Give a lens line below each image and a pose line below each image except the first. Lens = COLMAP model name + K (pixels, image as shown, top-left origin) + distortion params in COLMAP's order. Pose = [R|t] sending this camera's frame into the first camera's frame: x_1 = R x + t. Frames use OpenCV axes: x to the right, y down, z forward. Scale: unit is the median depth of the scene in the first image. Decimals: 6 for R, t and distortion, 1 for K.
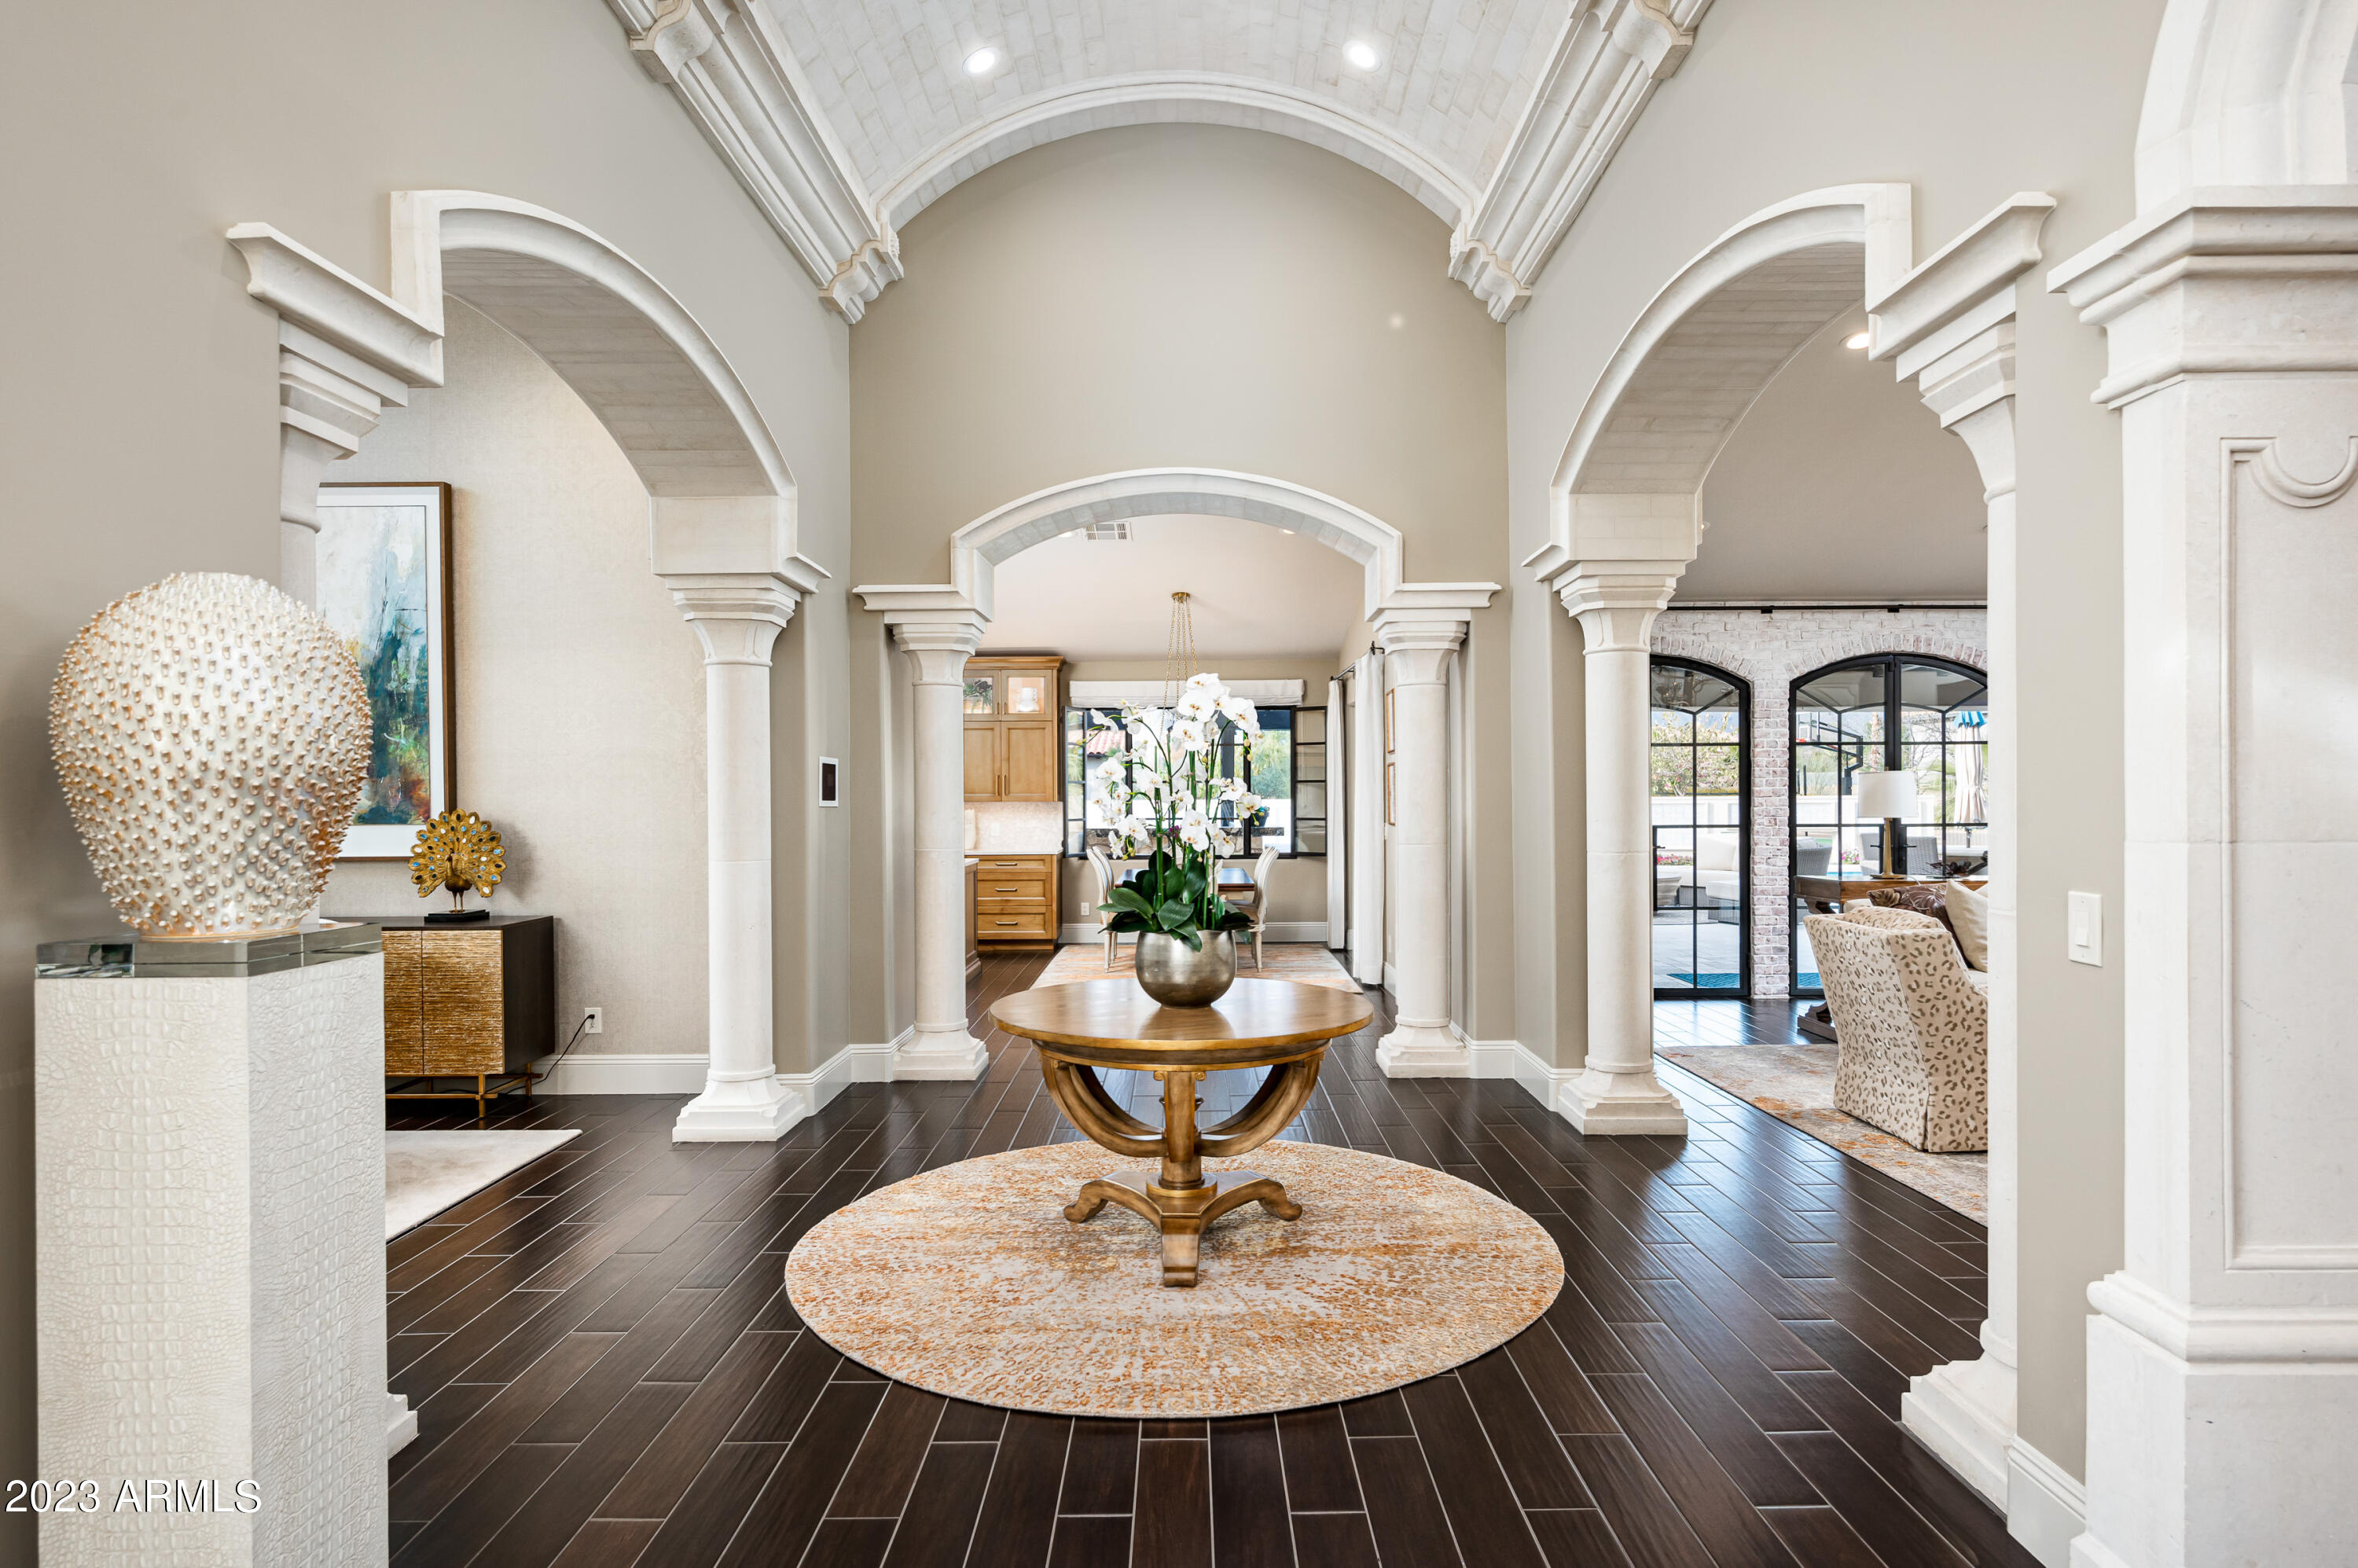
lens RADIAL K [[1298.1, 0, 1184.3], [0, 1298.1, 795.1], [0, 0, 1]] dist [-0.000403, -0.000200]
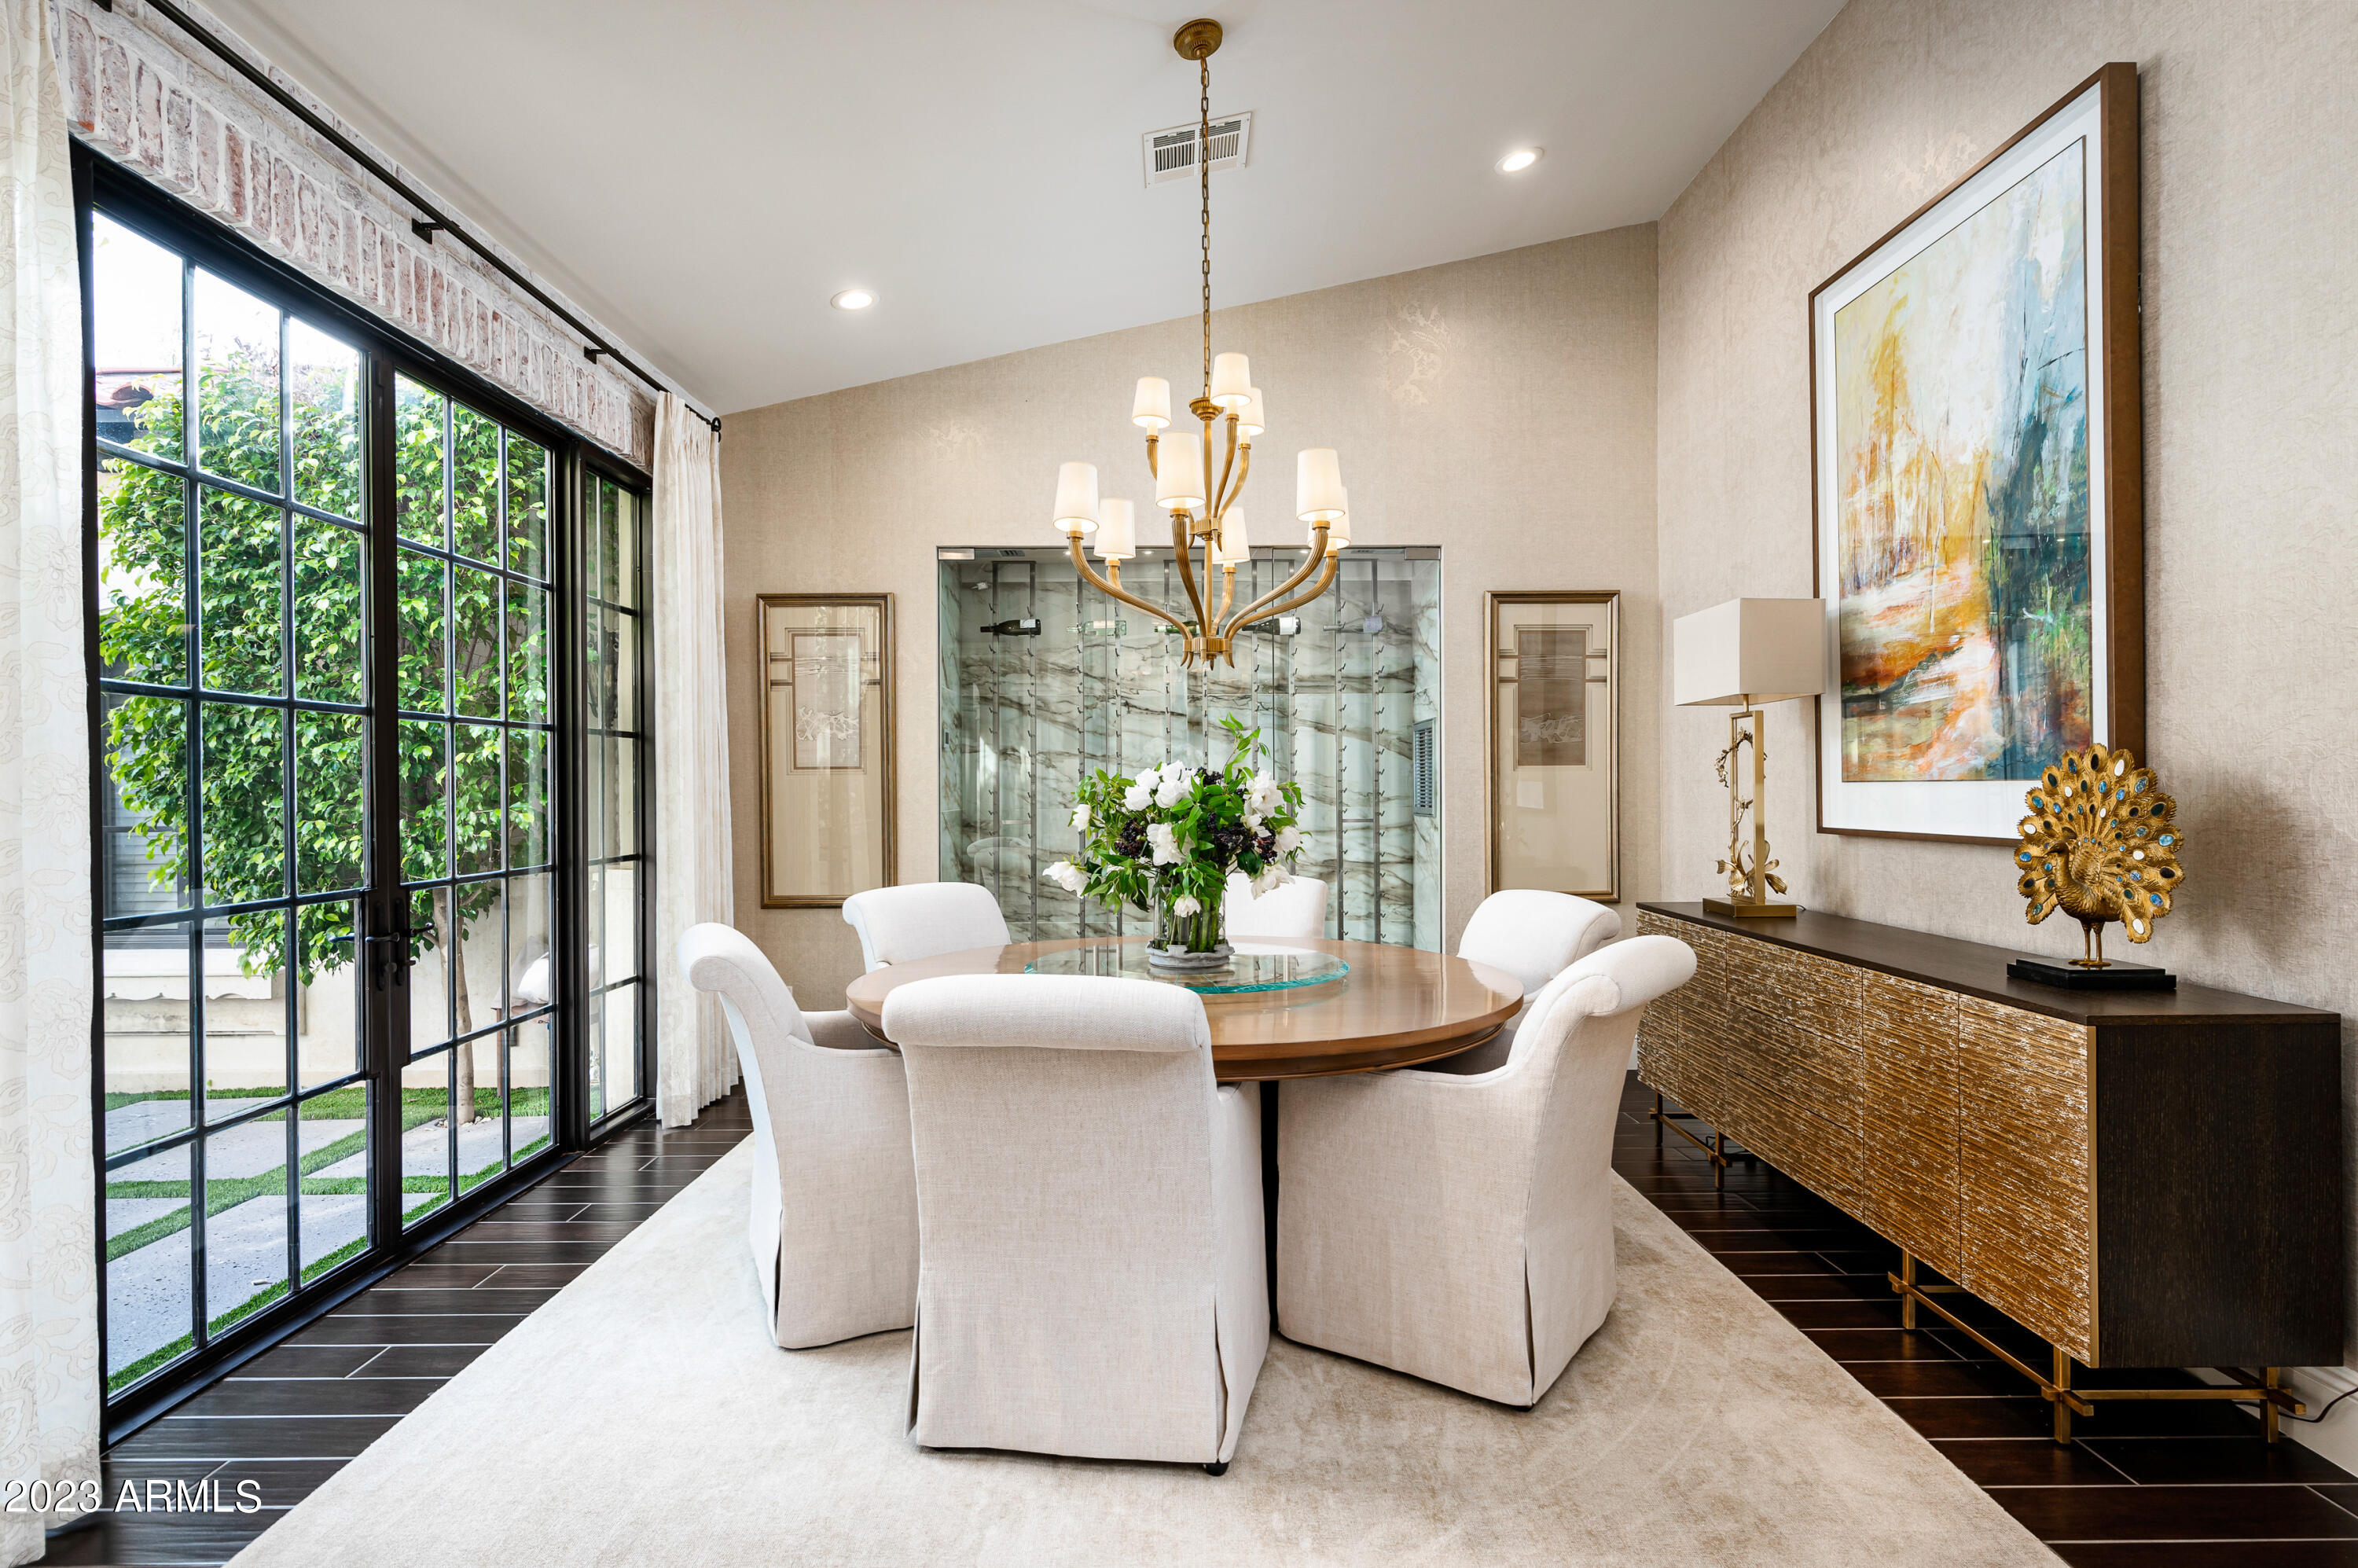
lens RADIAL K [[1144.3, 0, 1180.8], [0, 1144.3, 791.2], [0, 0, 1]] dist [-0.000652, -0.000193]
pose [[0.016313, 0.010853, -0.999808, -0.150769], [0.002894, 0.999936, 0.010902, 0.021478], [0.999863, -0.003071, 0.016281, 0.646408]]
